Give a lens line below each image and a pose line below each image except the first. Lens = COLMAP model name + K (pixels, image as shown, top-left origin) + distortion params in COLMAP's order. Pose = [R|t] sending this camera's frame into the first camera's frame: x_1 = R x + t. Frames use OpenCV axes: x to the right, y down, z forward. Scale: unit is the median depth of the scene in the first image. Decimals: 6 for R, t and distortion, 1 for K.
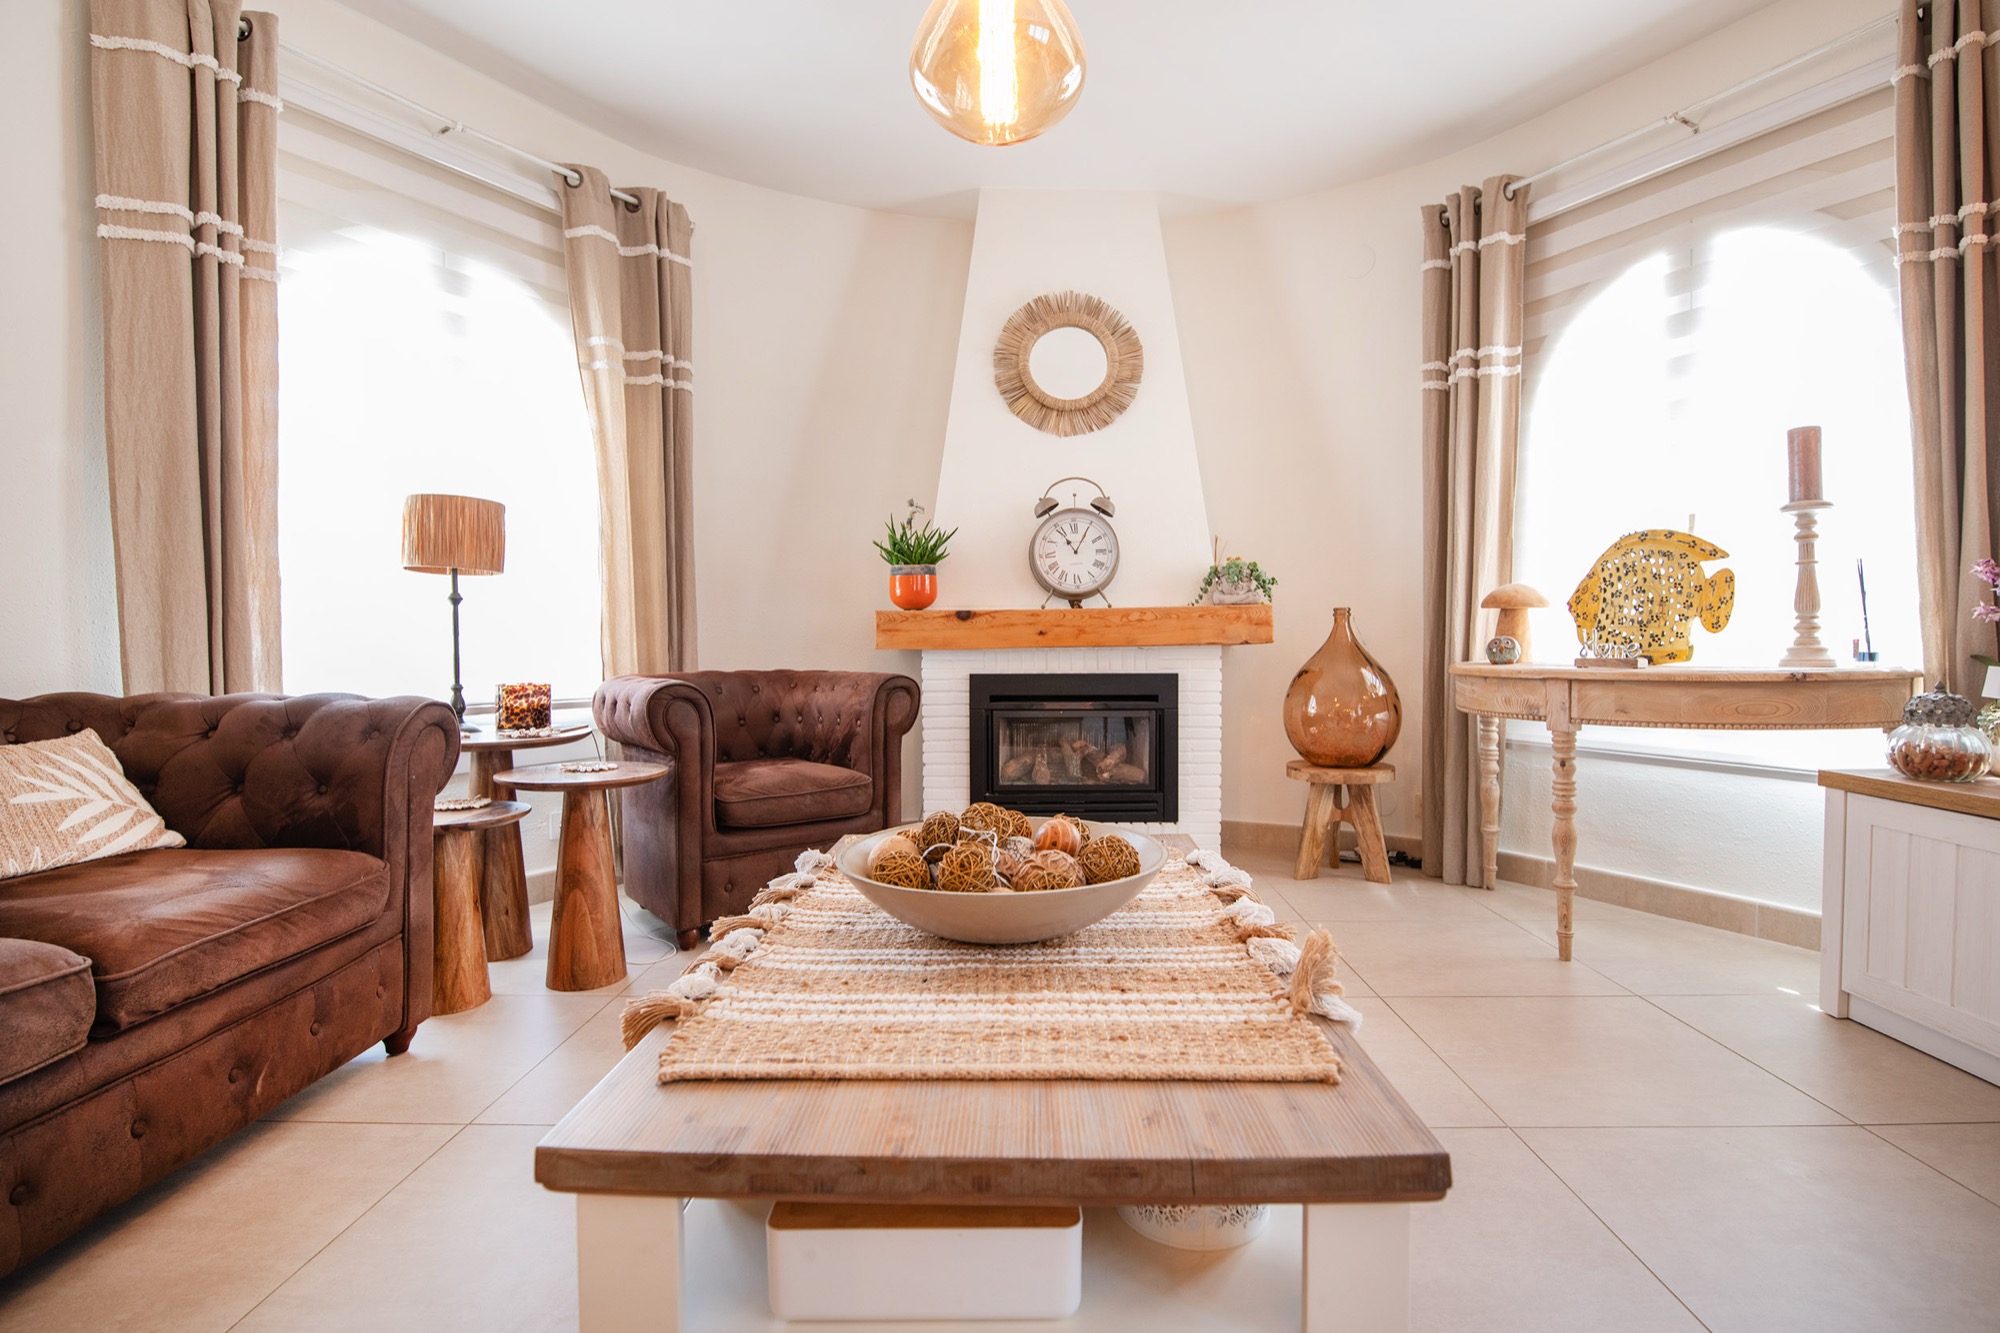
lens RADIAL K [[951.7, 0, 1012.6], [0, 951.7, 664.0], [0, 0, 1]] dist [0.003092, -0.008200]
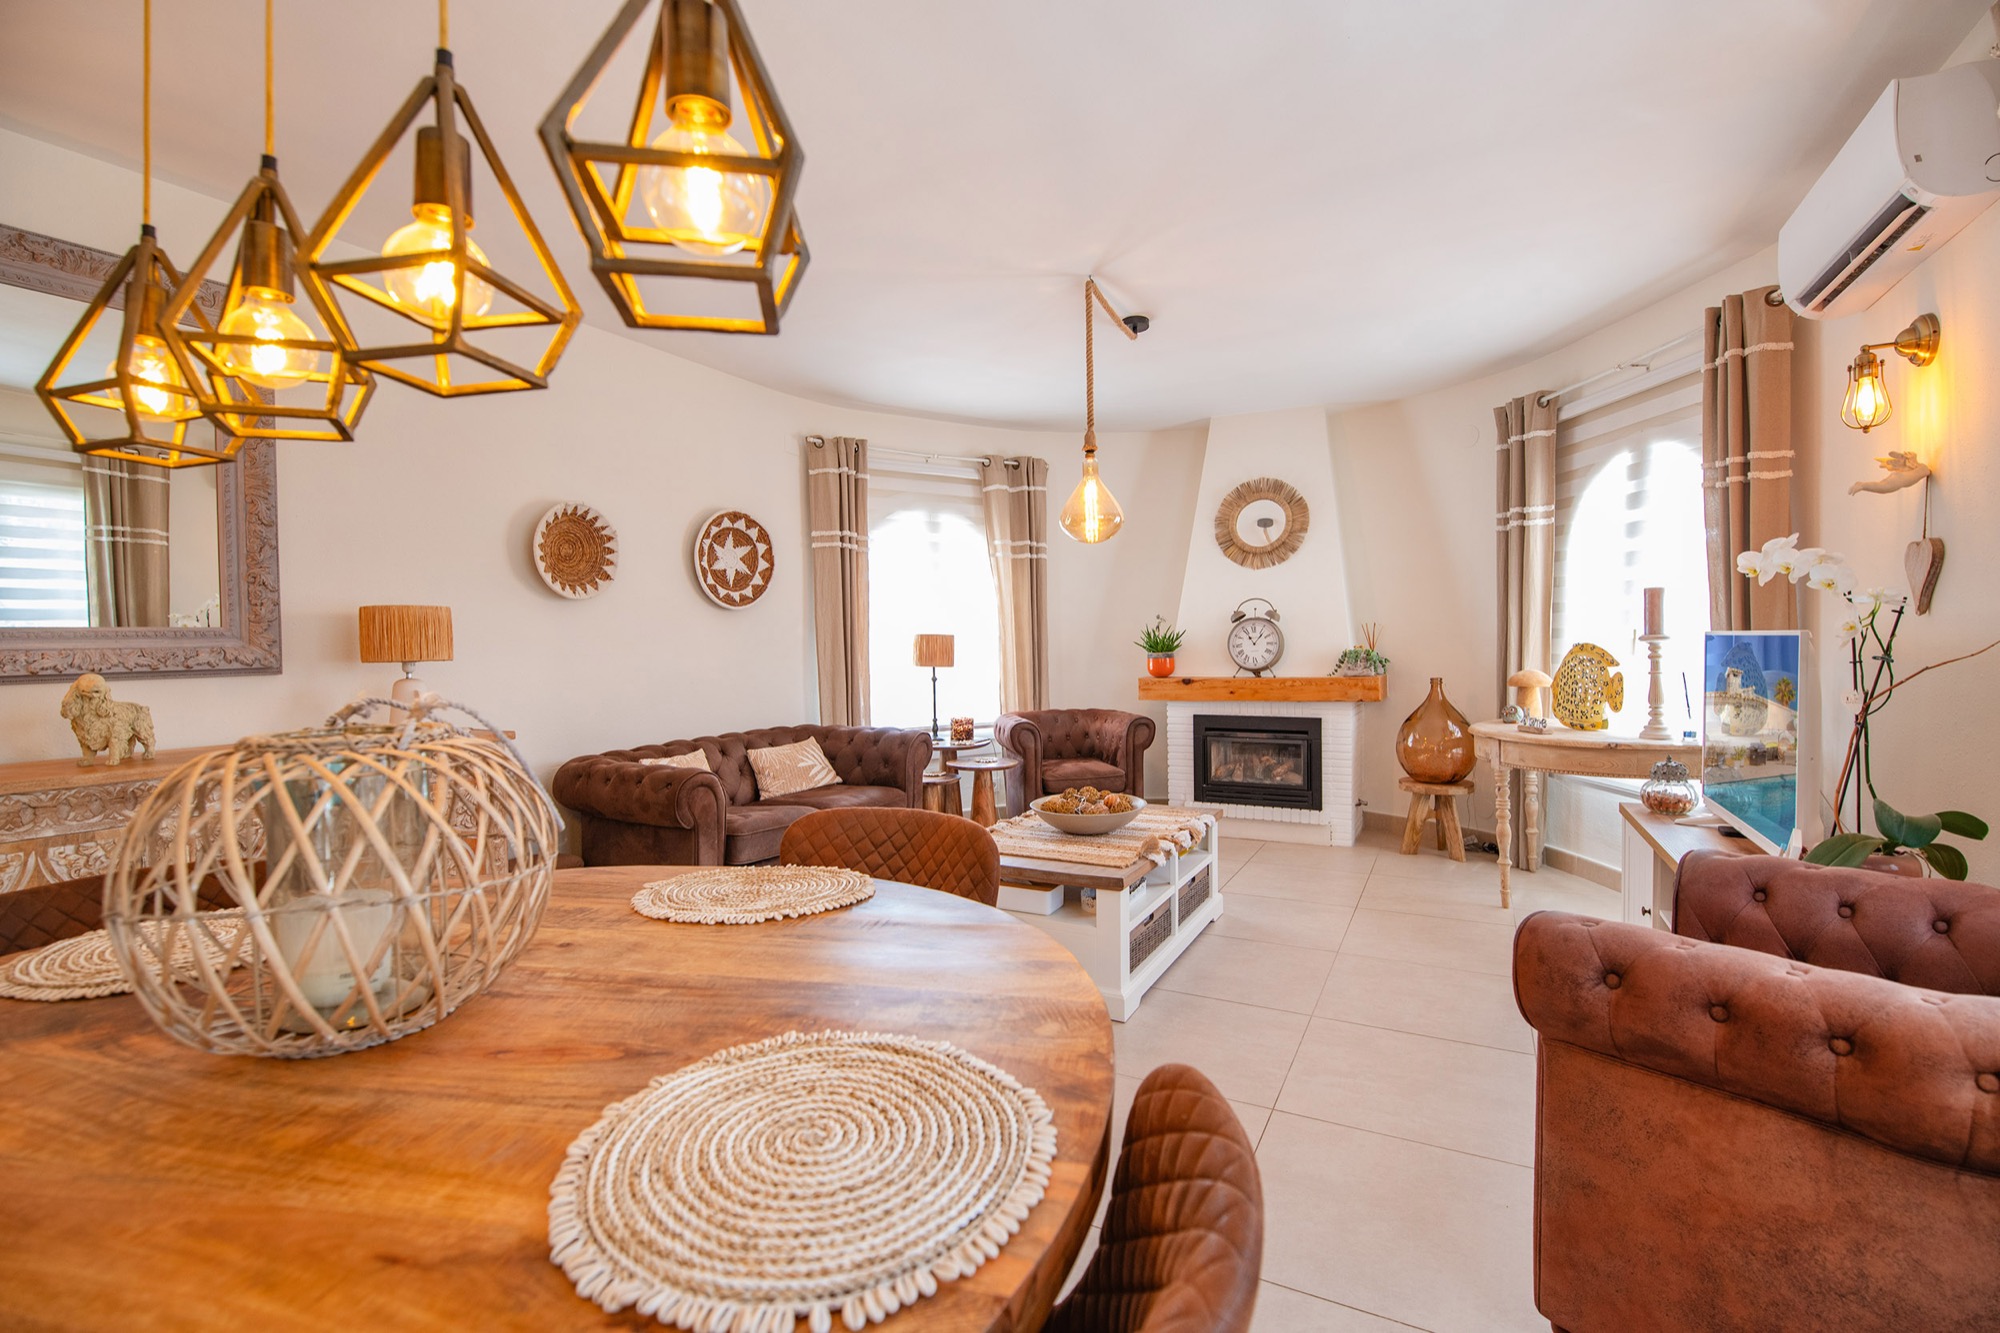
lens RADIAL K [[869.6, 0, 1010.7], [0, 869.6, 664.3], [0, 0, 1]] dist [0.001121, -0.008618]
pose [[0.891192, 0.003430, -0.453613, 0.398530], [0.000065, 0.999970, 0.007689, -0.098870], [0.453626, -0.006881, 0.891166, -0.583829]]
